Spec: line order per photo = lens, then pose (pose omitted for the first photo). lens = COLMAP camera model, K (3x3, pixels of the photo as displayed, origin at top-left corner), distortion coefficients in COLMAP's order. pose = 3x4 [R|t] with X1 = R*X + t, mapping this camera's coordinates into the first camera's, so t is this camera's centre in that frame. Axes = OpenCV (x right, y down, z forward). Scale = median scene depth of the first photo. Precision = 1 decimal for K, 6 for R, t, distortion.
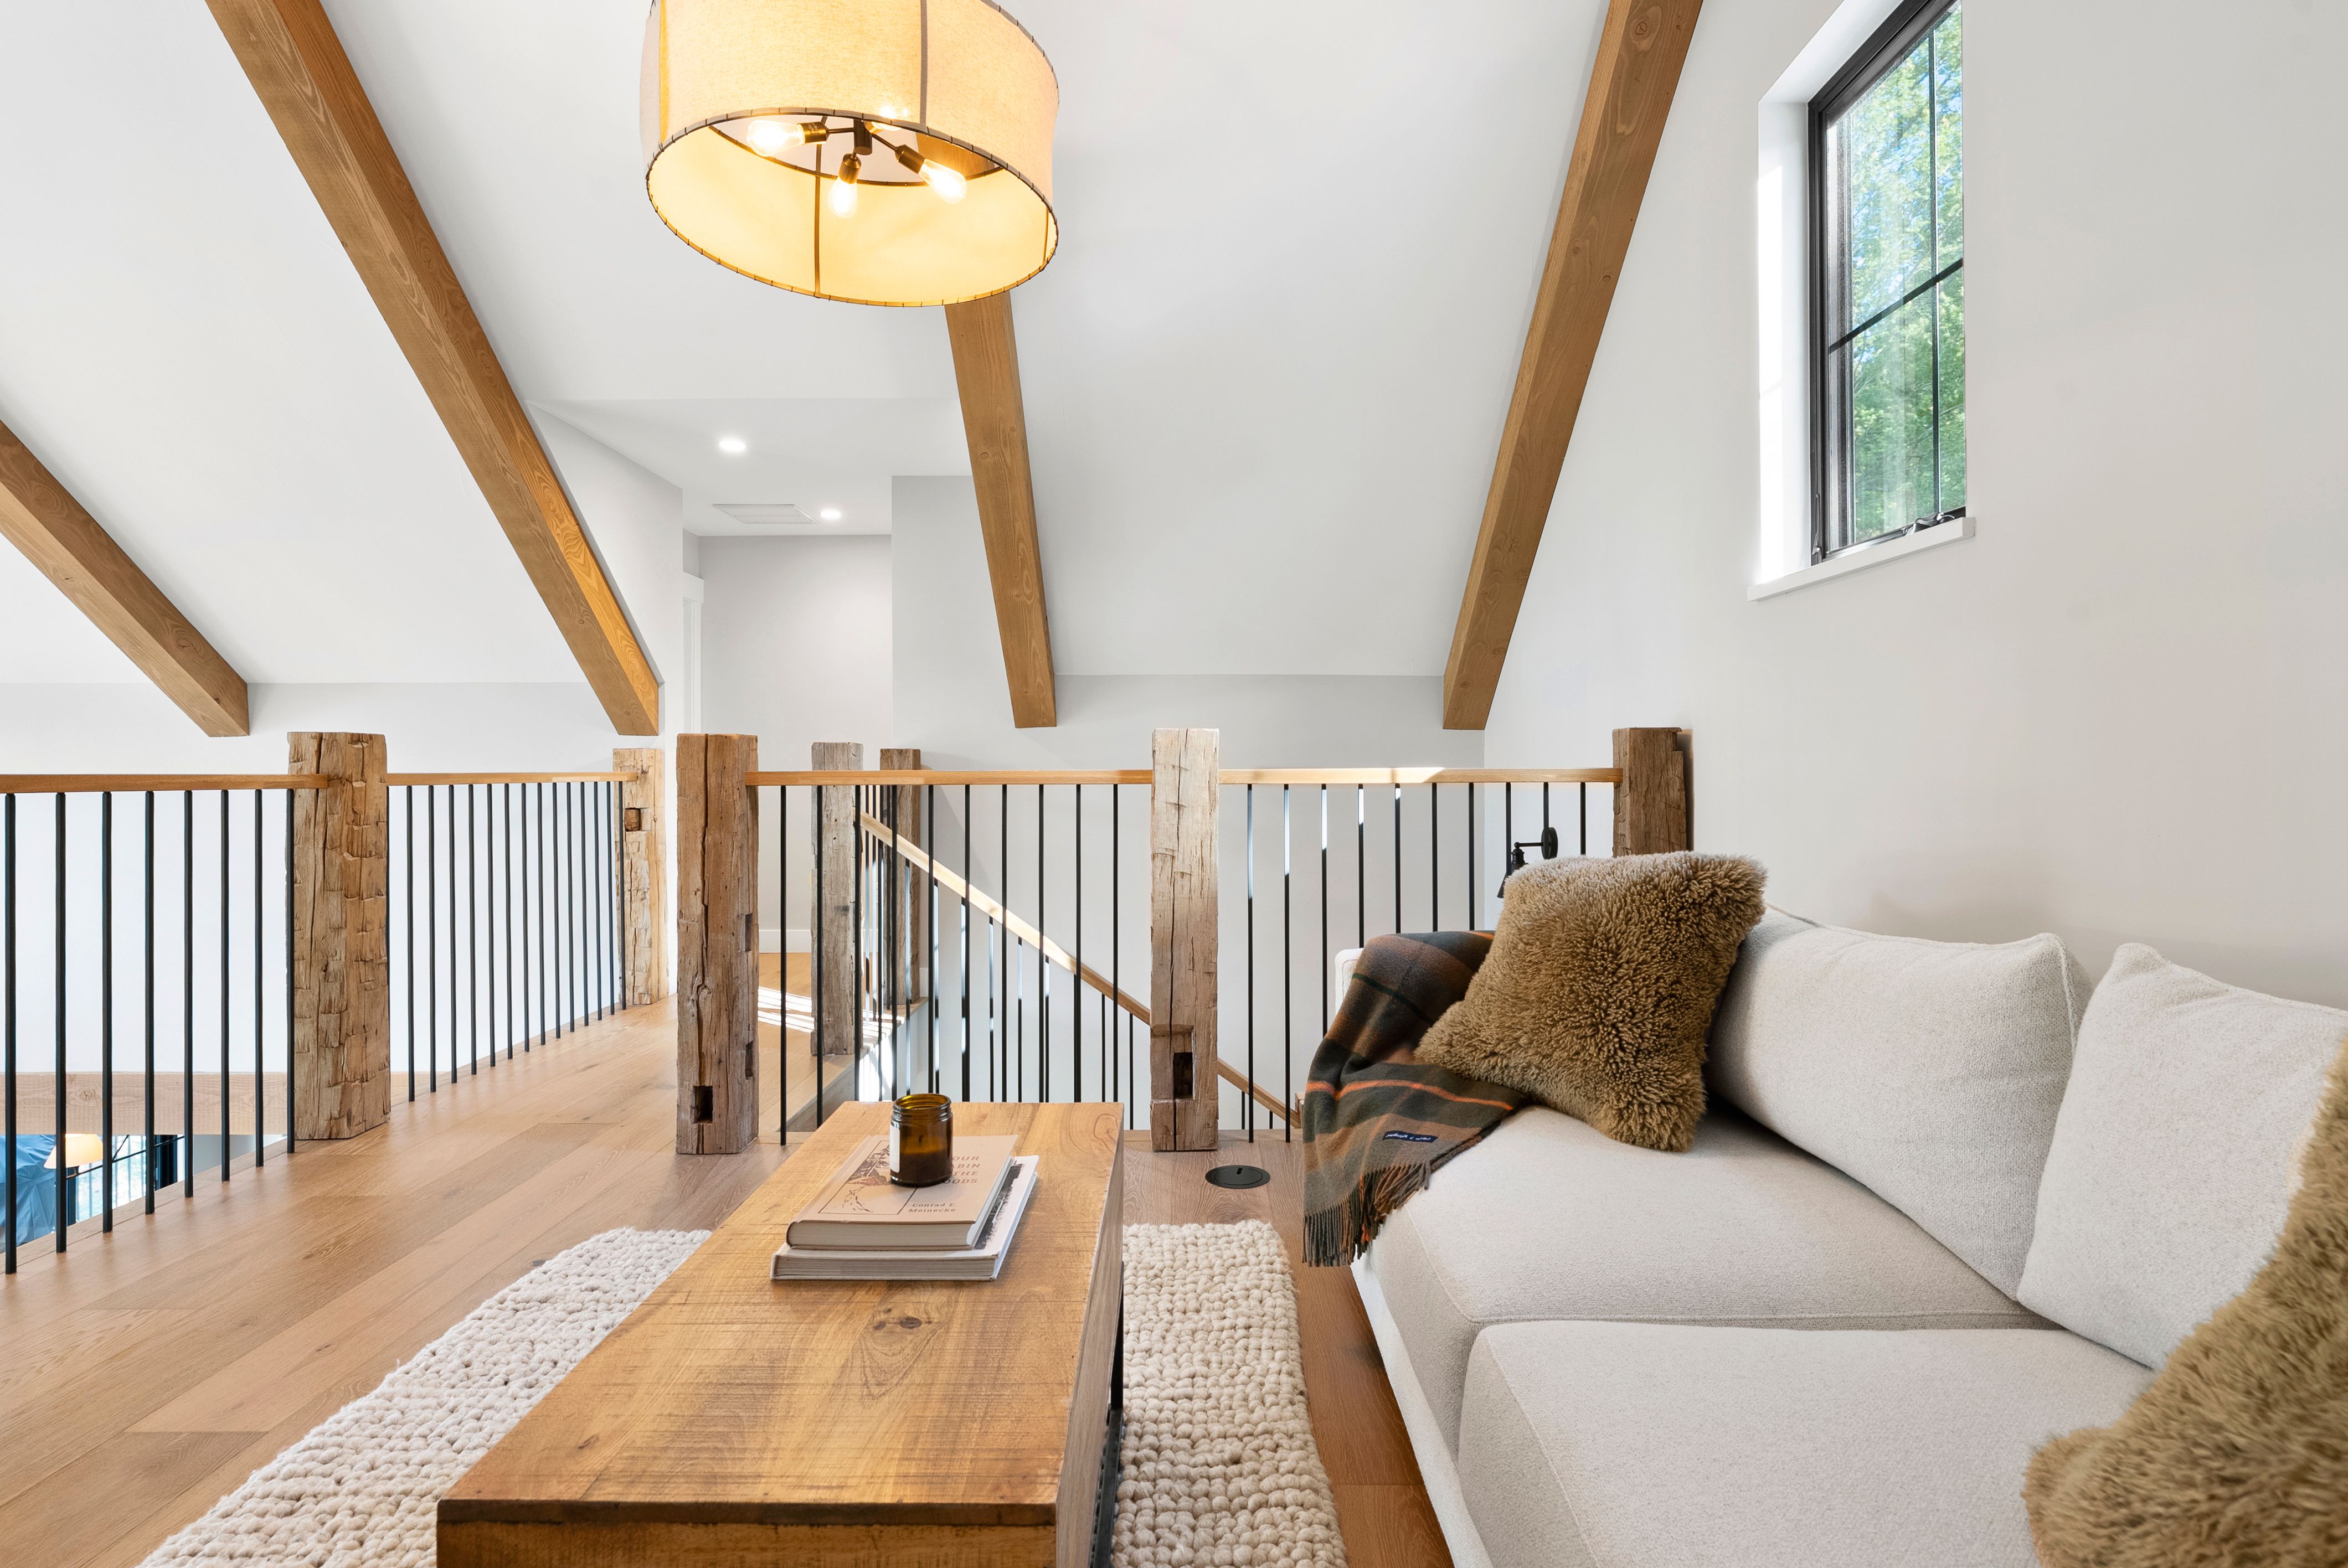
lens RADIAL K [[1118.2, 0, 1173.6], [0, 1118.2, 768.7], [0, 0, 1]] dist [0.000652, -0.001247]
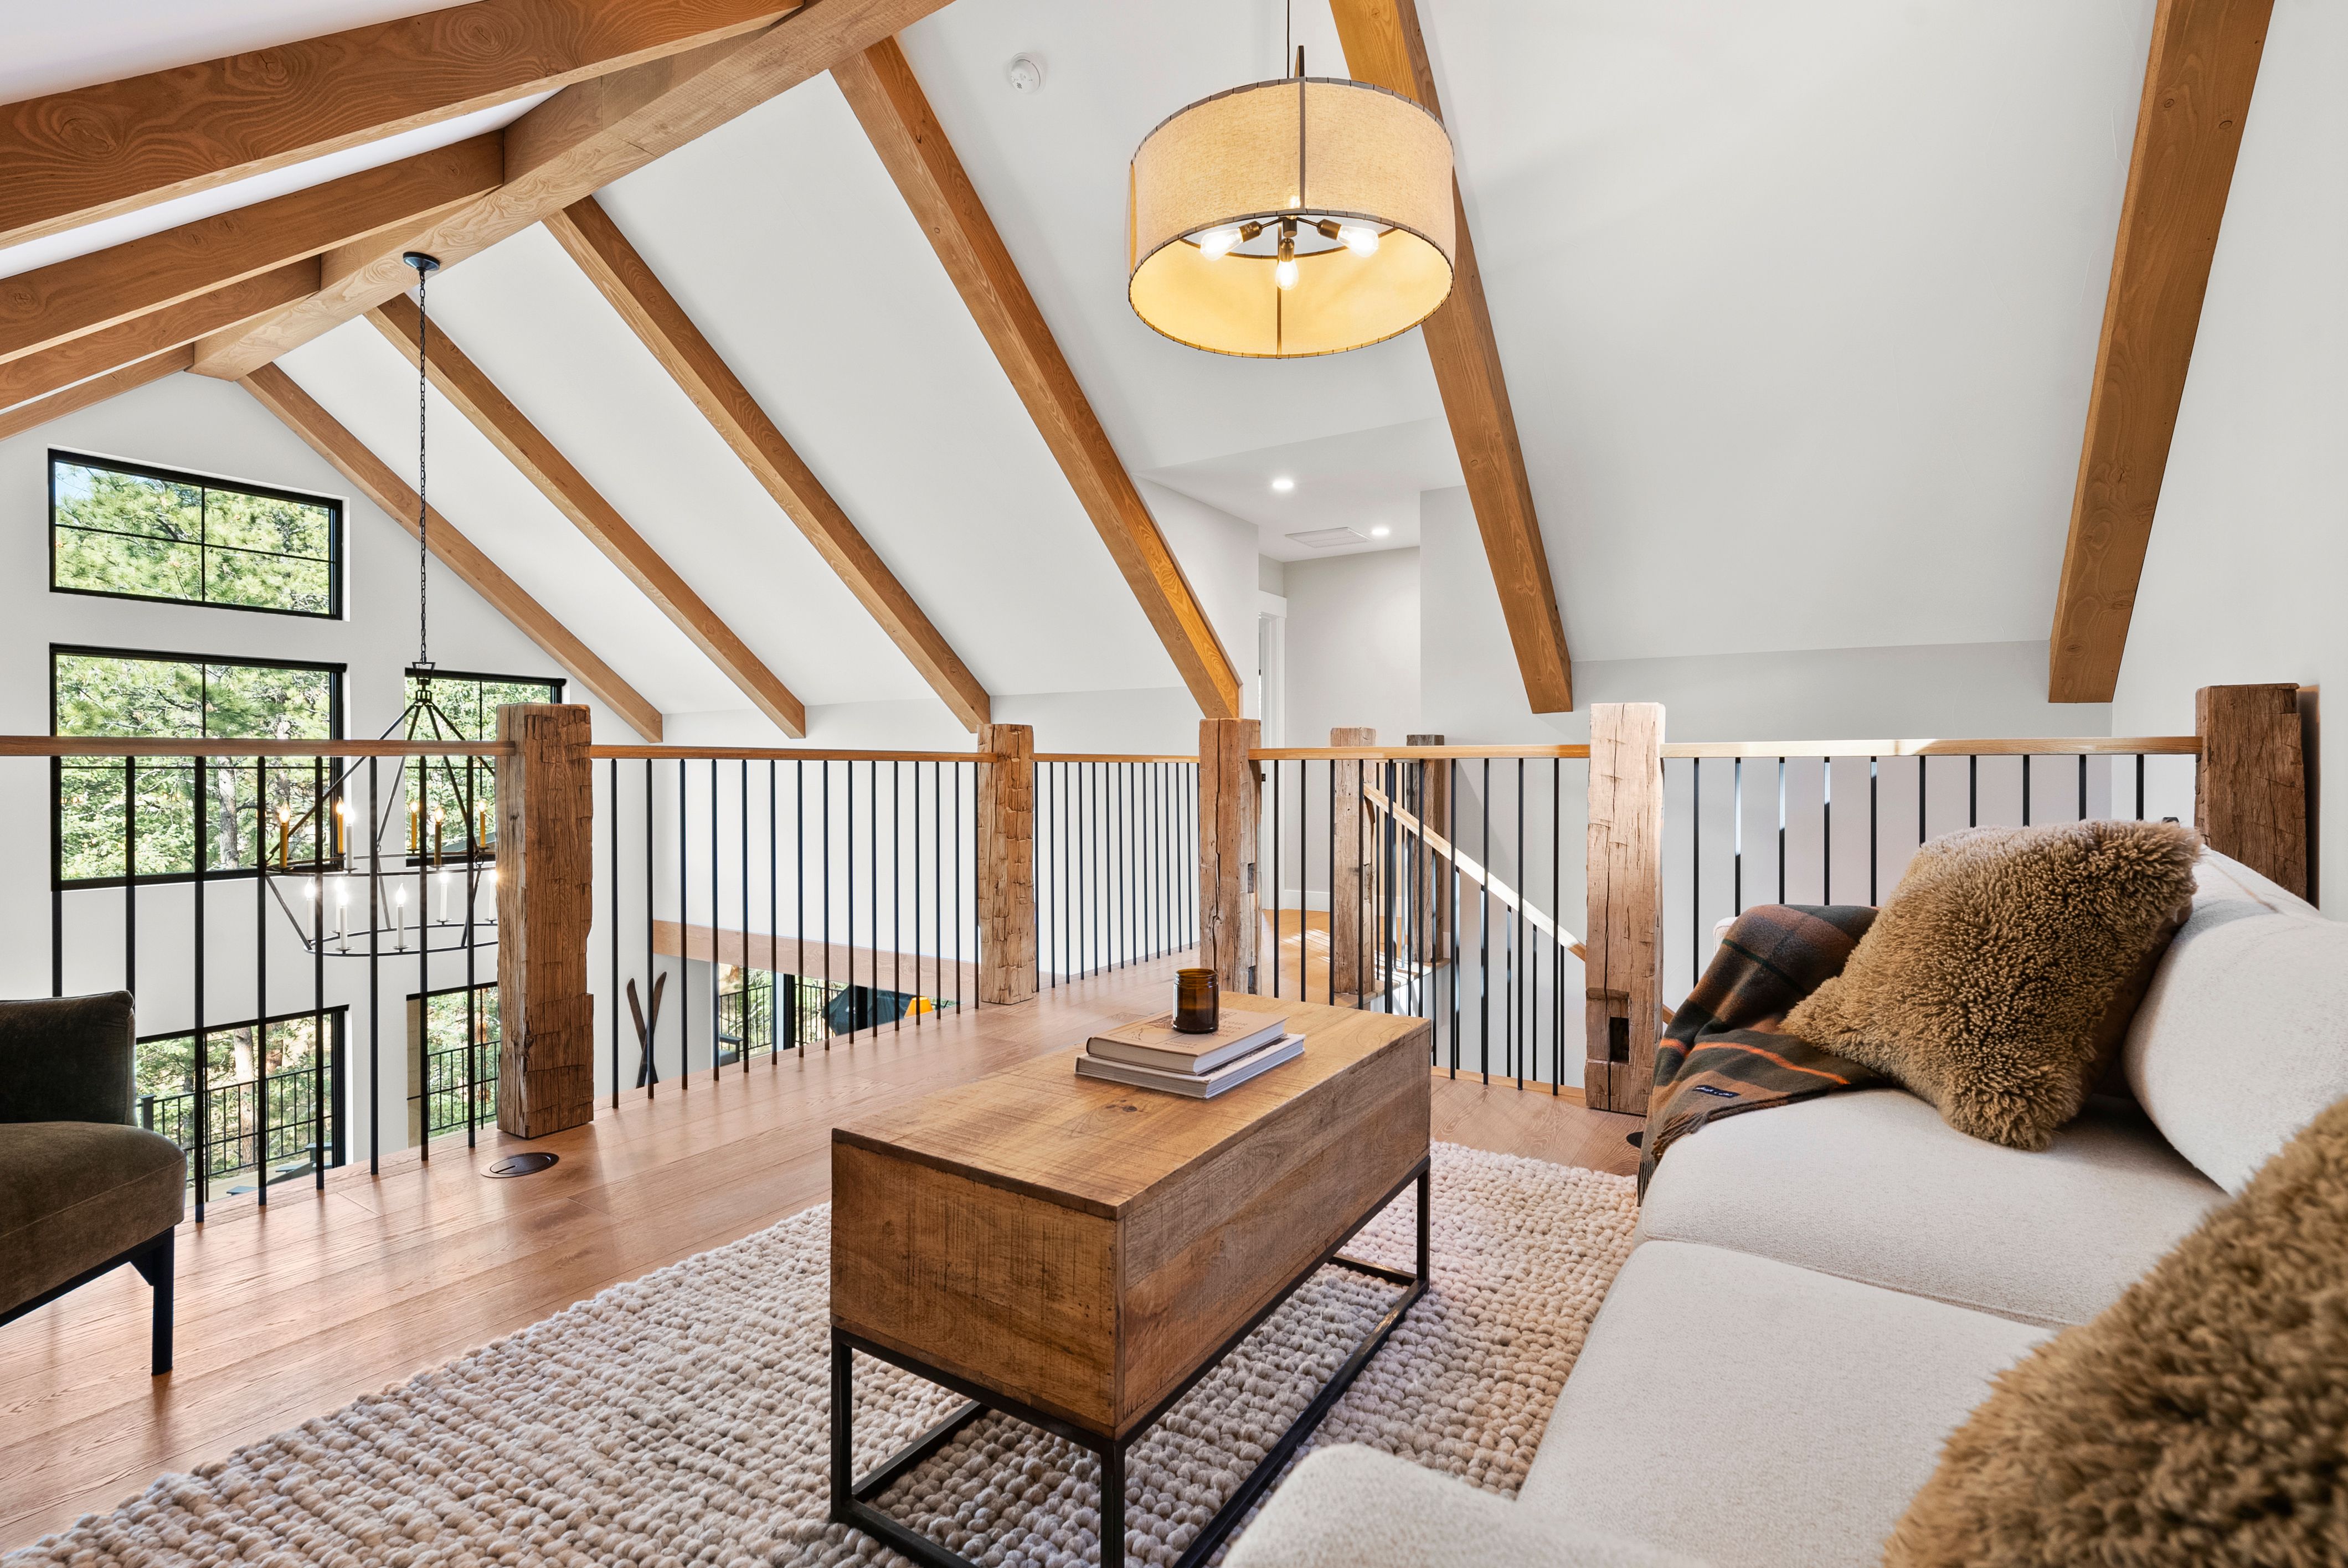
lens RADIAL K [[1059.0, 0, 1207.6], [0, 1059.0, 779.9], [0, 0, 1]] dist [0.000159, -0.000890]
pose [[0.852067, 0.007153, -0.523384, 0.202839], [-0.000756, 0.999922, 0.012435, 0.023484], [0.523433, -0.010200, 0.852006, -0.031300]]
